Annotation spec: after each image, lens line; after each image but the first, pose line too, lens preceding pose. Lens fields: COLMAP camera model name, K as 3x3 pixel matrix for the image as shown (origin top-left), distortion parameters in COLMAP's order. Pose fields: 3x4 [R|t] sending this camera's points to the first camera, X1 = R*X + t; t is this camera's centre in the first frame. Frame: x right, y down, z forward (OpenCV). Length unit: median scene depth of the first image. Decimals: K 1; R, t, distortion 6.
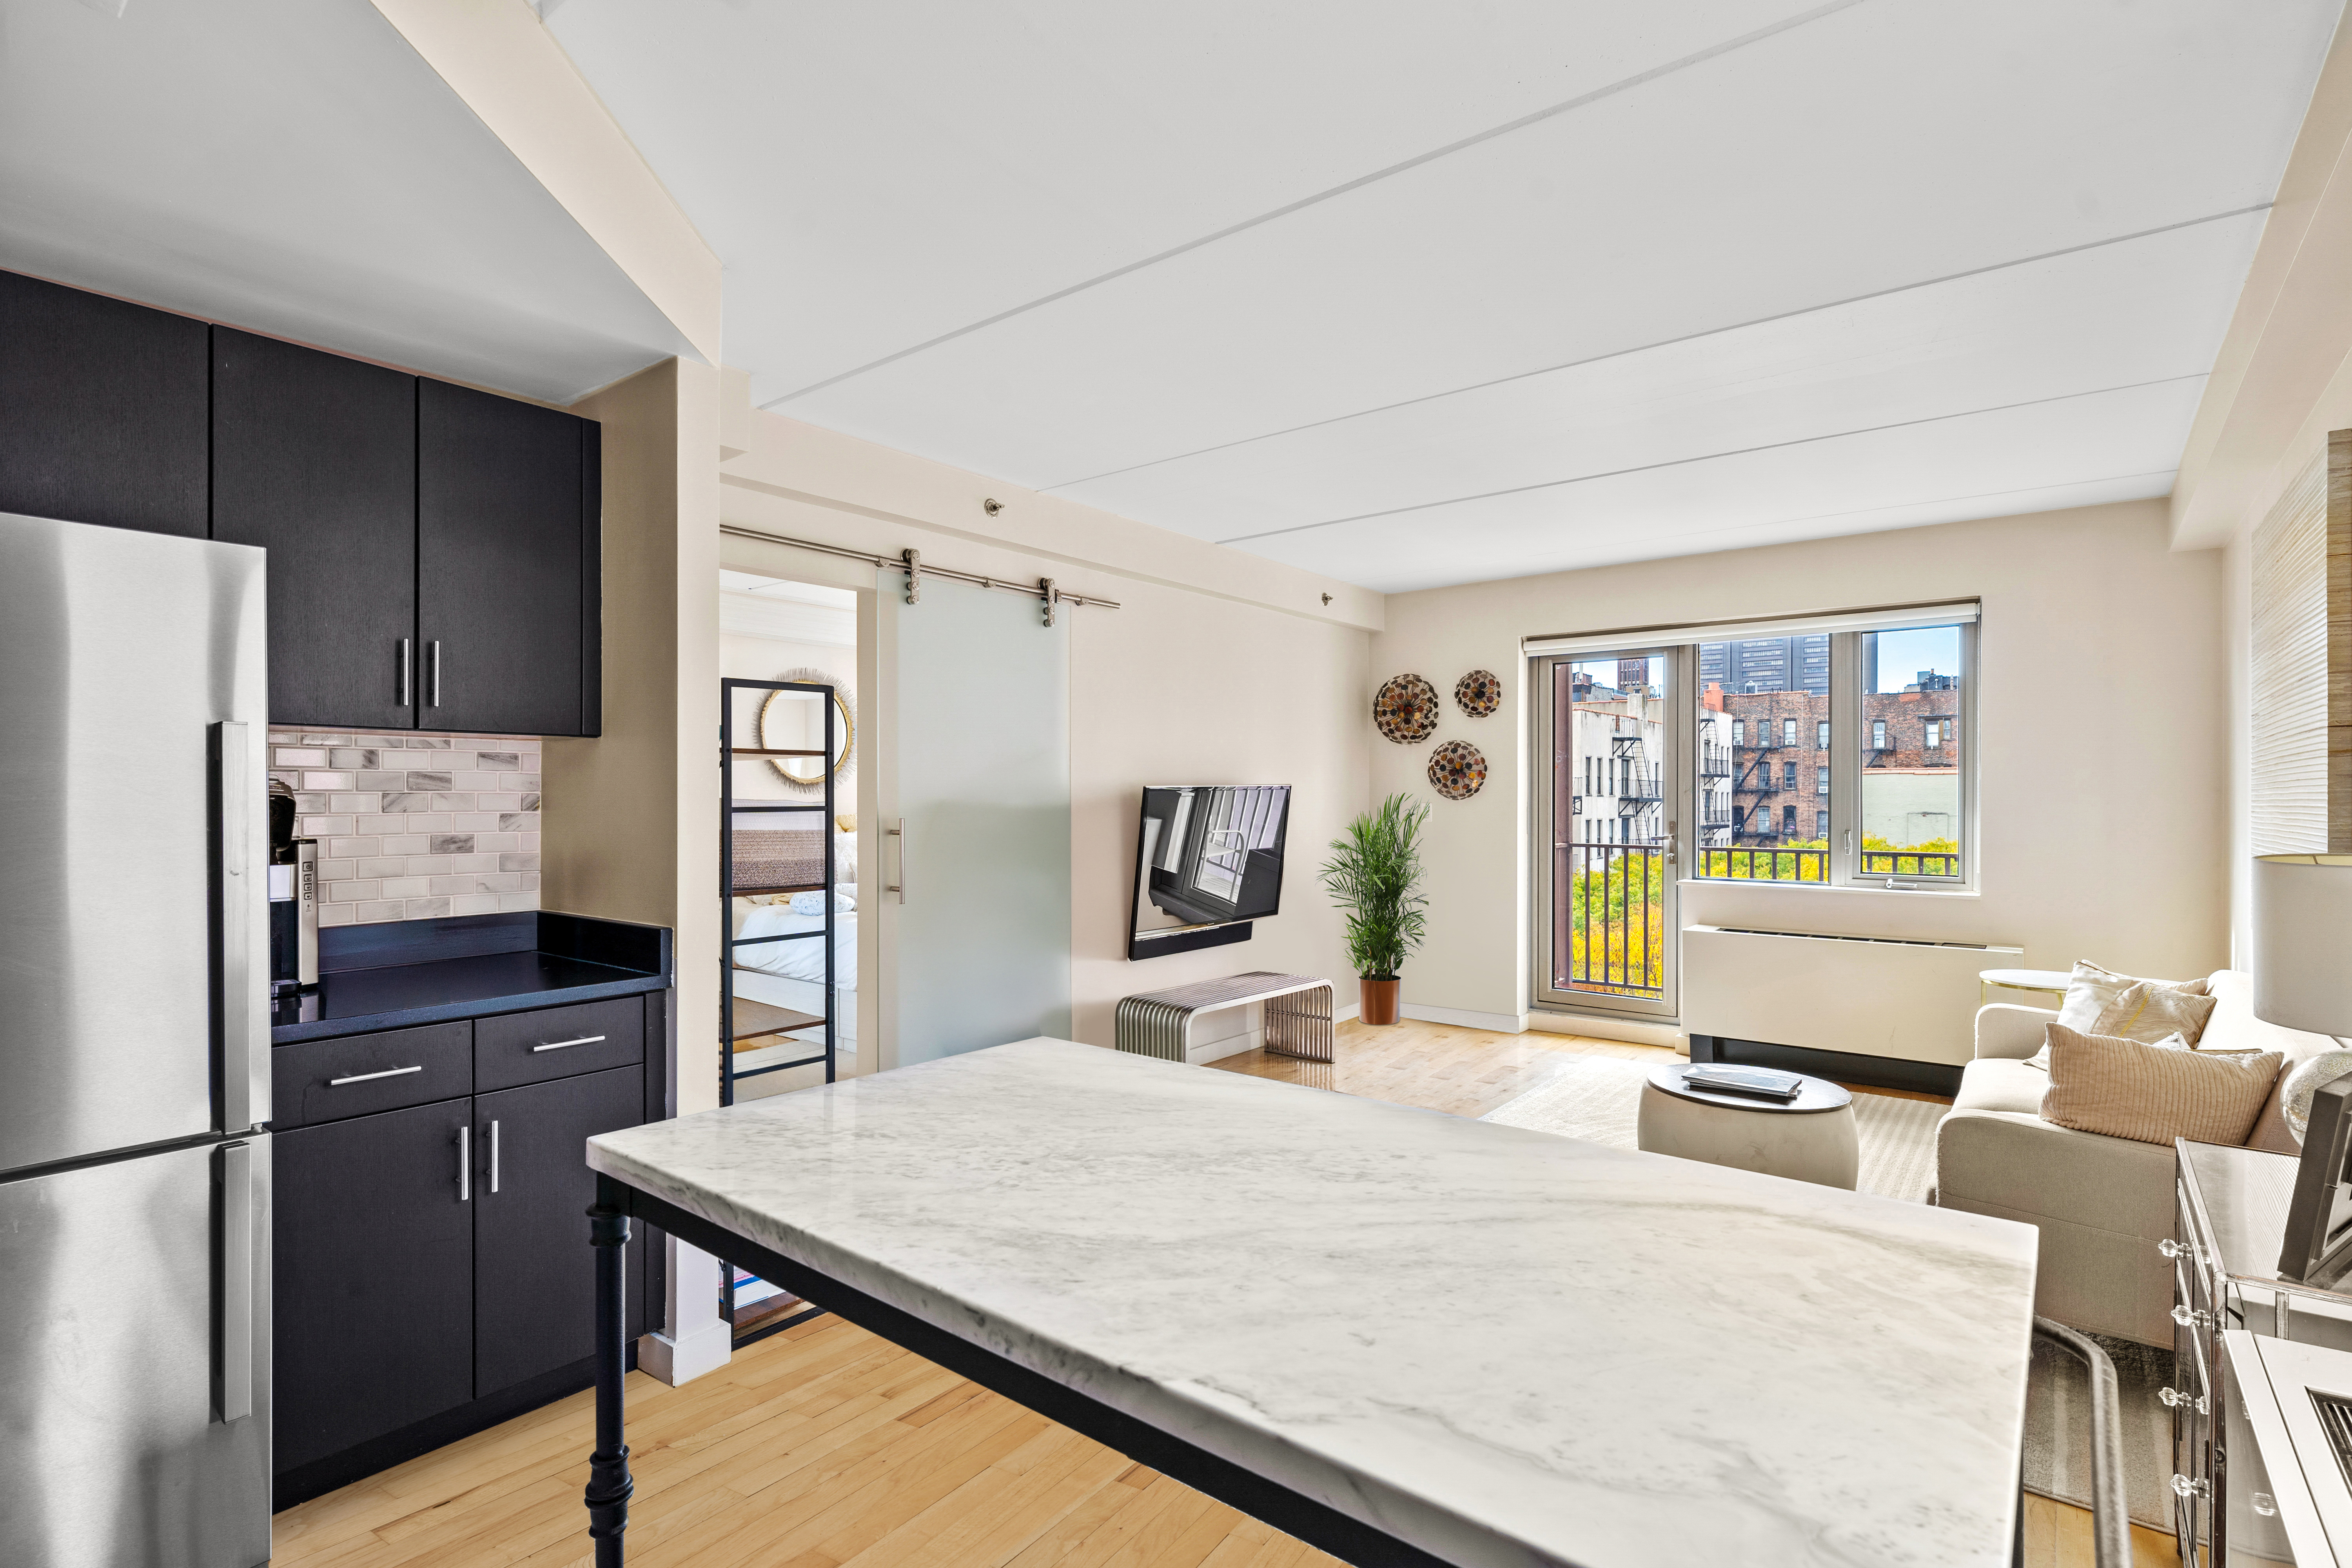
lens RADIAL K [[1135.4, 0, 1184.2], [0, 1135.4, 796.0], [0, 0, 1]] dist [0.002437, -0.000044]
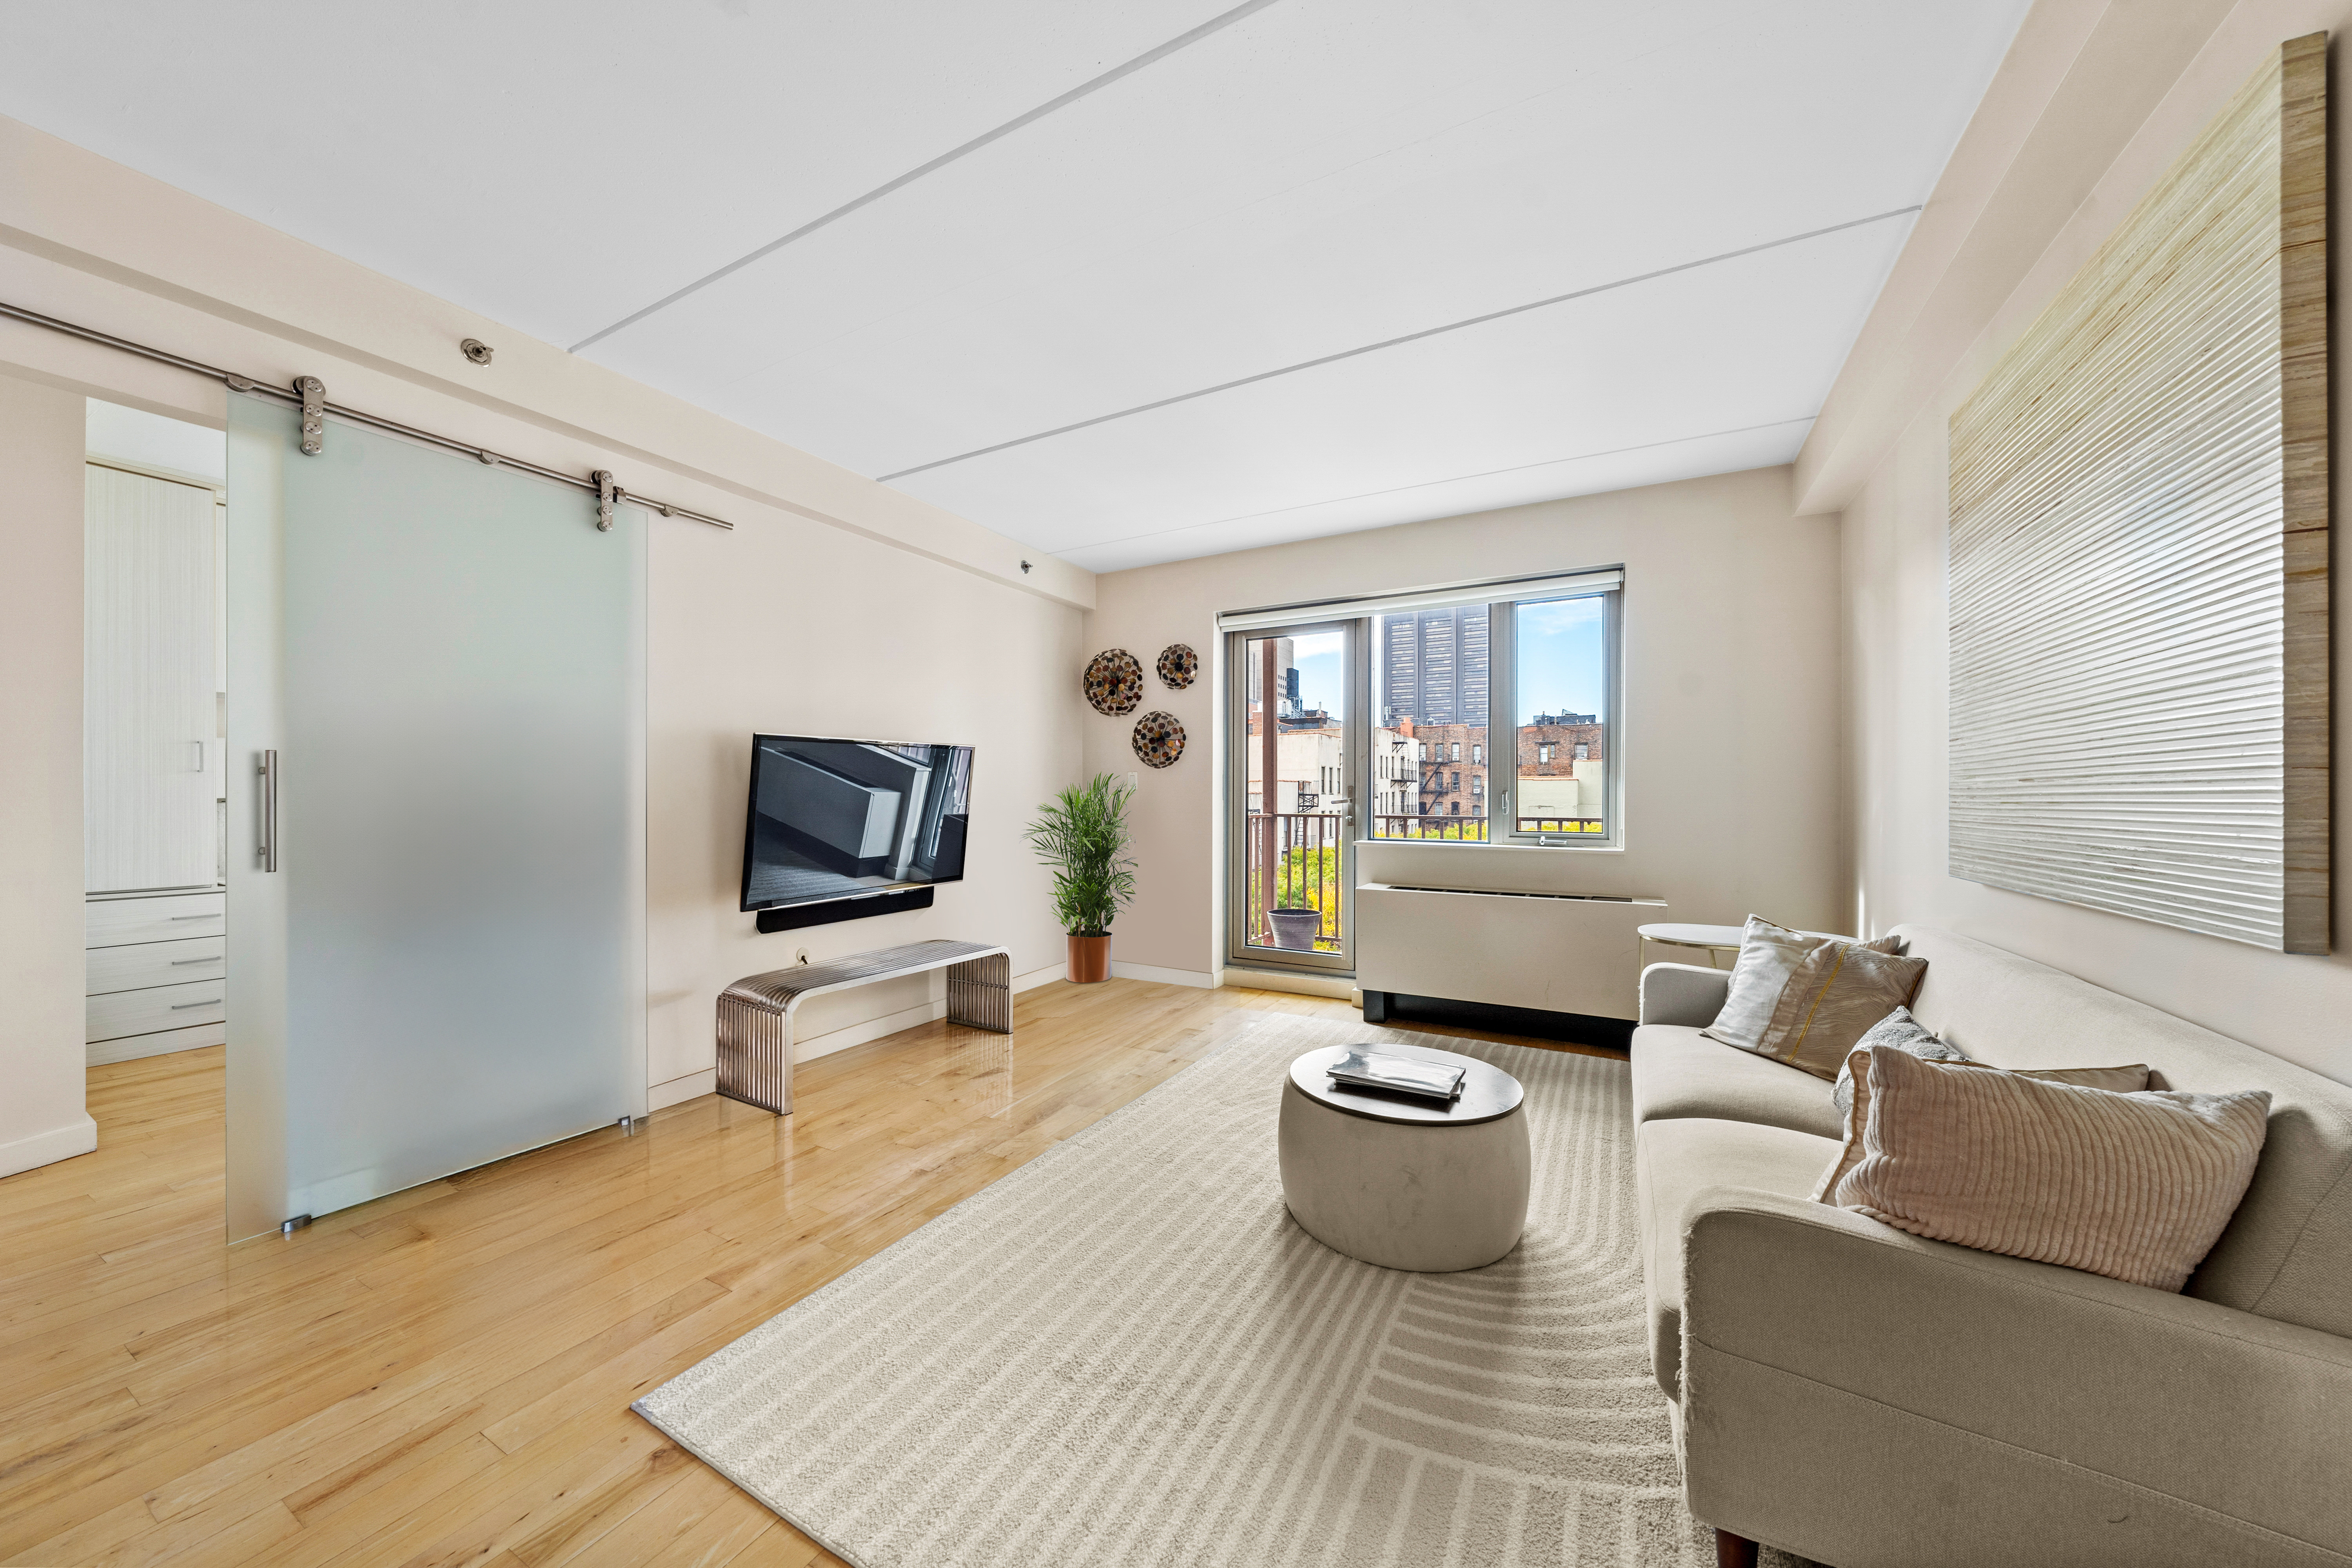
lens RADIAL K [[806.5, 0, 1176.0], [0, 806.5, 799.0], [0, 0, 1]] dist [-0.007631, 0.000029]
pose [[0.987887, 0.000083, 0.155178, 0.143009], [-0.000486, 0.999997, 0.002561, 0.030753], [-0.155177, -0.002605, 0.987883, 0.266175]]
